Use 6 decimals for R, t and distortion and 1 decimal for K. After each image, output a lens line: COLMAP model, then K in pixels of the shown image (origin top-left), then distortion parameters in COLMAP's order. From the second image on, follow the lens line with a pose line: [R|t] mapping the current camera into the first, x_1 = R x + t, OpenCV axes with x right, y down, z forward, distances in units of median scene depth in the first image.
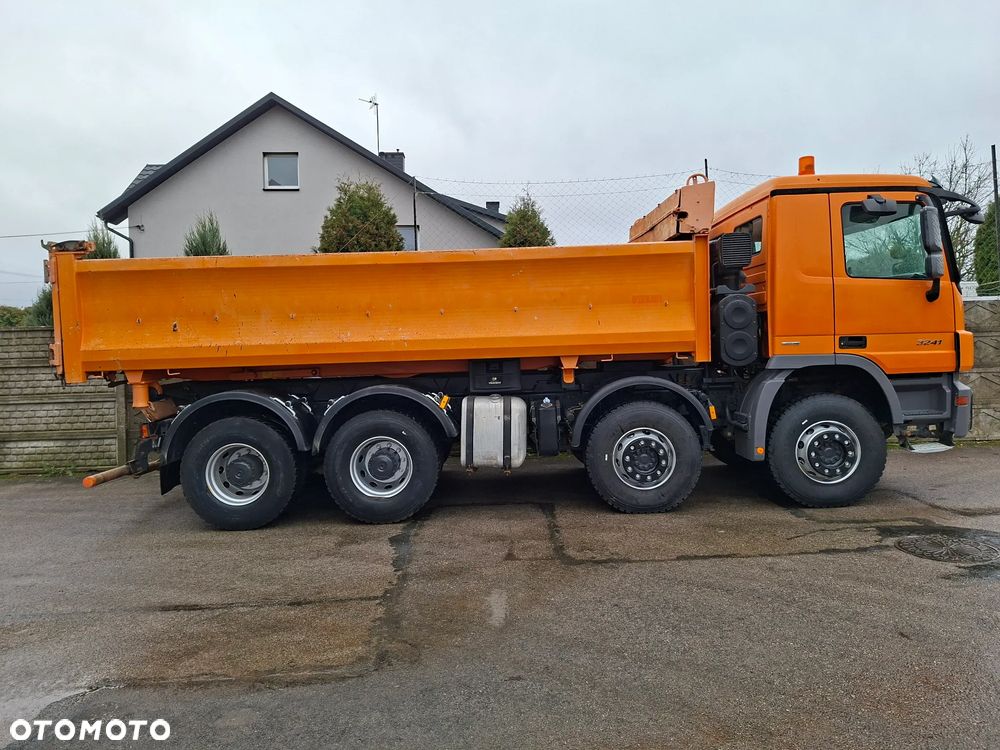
lens RADIAL K [[678.0, 0, 497.0], [0, 678.0, 361.3], [0, 0, 1]] dist [0.099348, -0.110634]
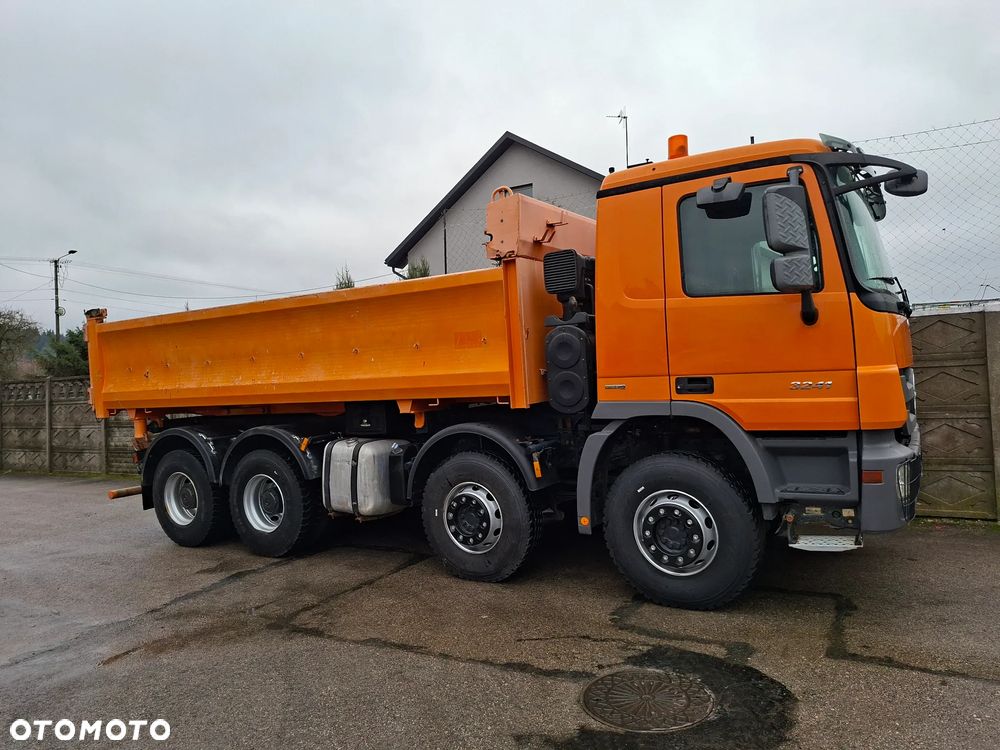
lens RADIAL K [[679.3, 0, 499.5], [0, 679.3, 371.1], [0, 0, 1]] dist [0.112568, -0.121159]
pose [[0.856299, -0.013261, -0.516311, 0.705579], [0.011993, 0.999911, -0.005792, -0.040425], [0.516342, -0.001232, 0.856382, 0.270480]]
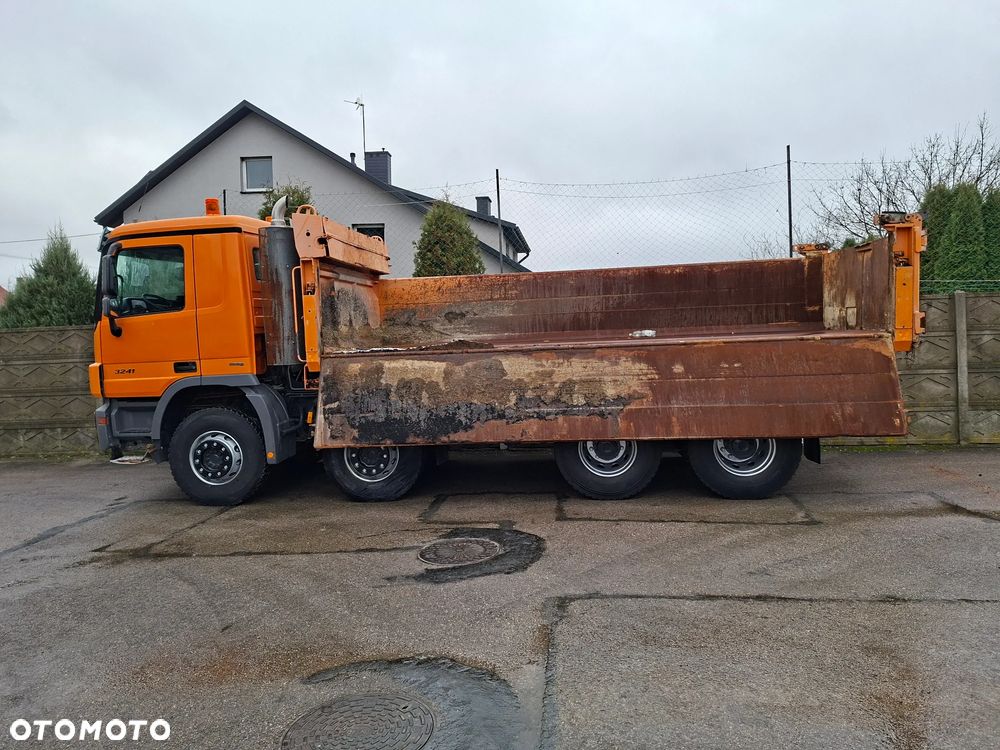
lens RADIAL K [[680.2, 0, 503.9], [0, 680.2, 357.9], [0, 0, 1]] dist [0.116125, -0.129612]
pose [[0.992280, 0.004622, -0.123932, 0.678704], [-0.002967, 0.999904, 0.013540, -0.037071], [0.123983, -0.013067, 0.992198, -0.040720]]
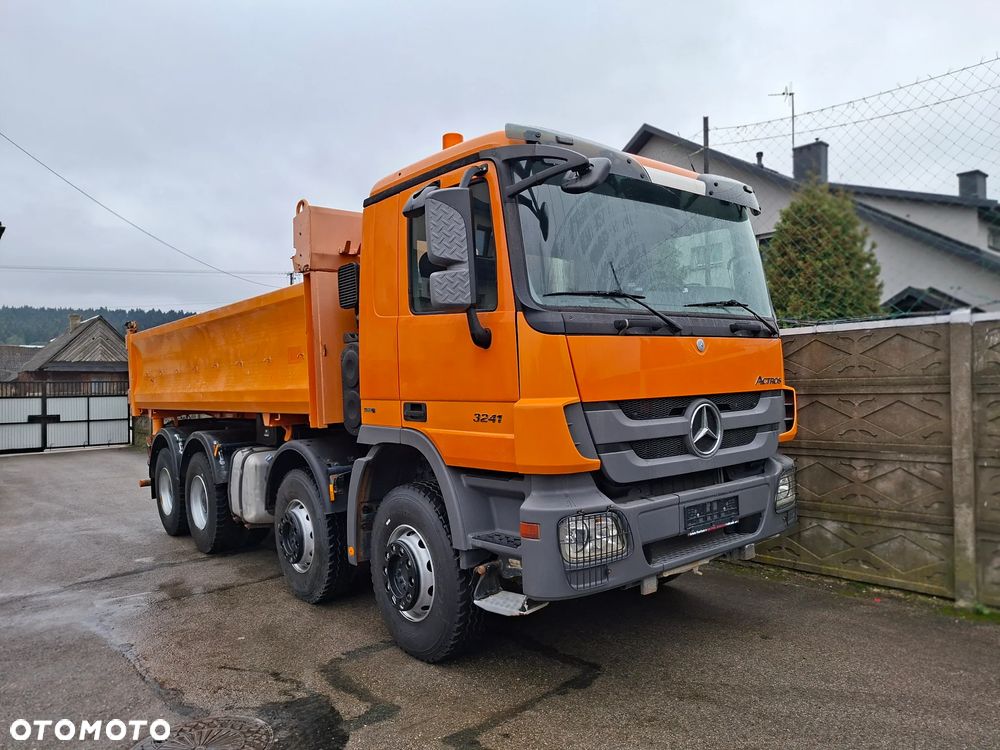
lens RADIAL K [[684.8, 0, 501.6], [0, 684.8, 371.2], [0, 0, 1]] dist [0.065995, -0.053864]
pose [[0.645993, -0.000057, -0.763344, 1.056269], [-0.008106, 0.999943, -0.006934, -0.061934], [0.763301, 0.010667, 0.645955, 0.633912]]
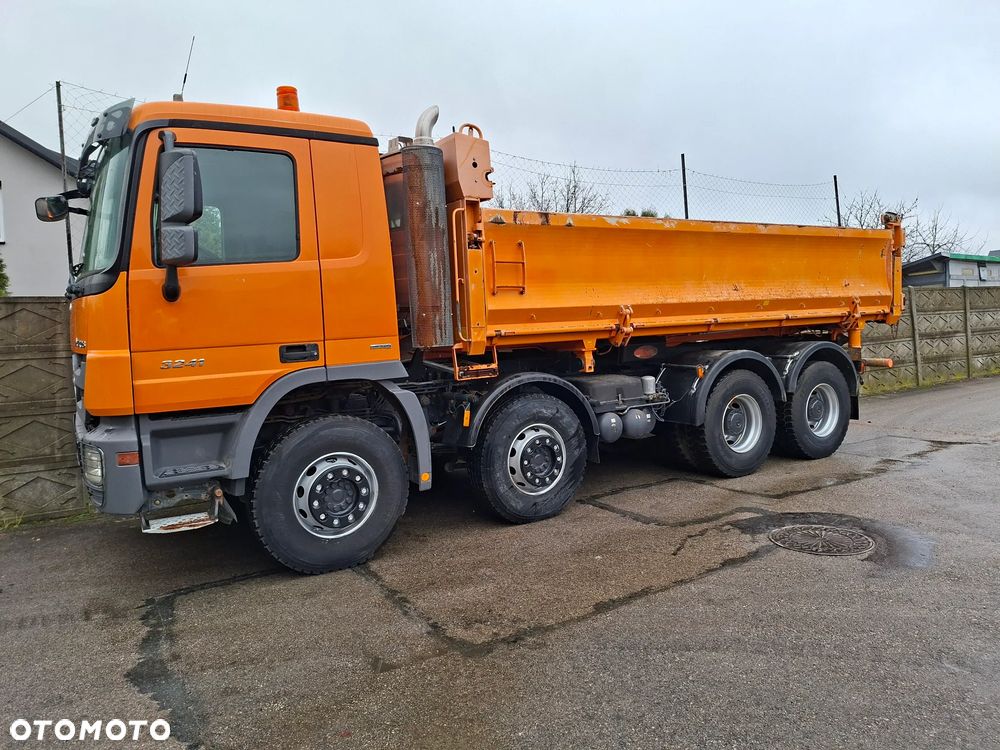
lens RADIAL K [[681.9, 0, 493.4], [0, 681.9, 358.3], [0, 0, 1]] dist [0.108241, -0.119759]
pose [[0.855228, -0.025729, 0.517613, -0.178751], [0.029049, 0.999577, 0.001690, 0.005155], [-0.517437, 0.013591, 0.855613, 0.328800]]
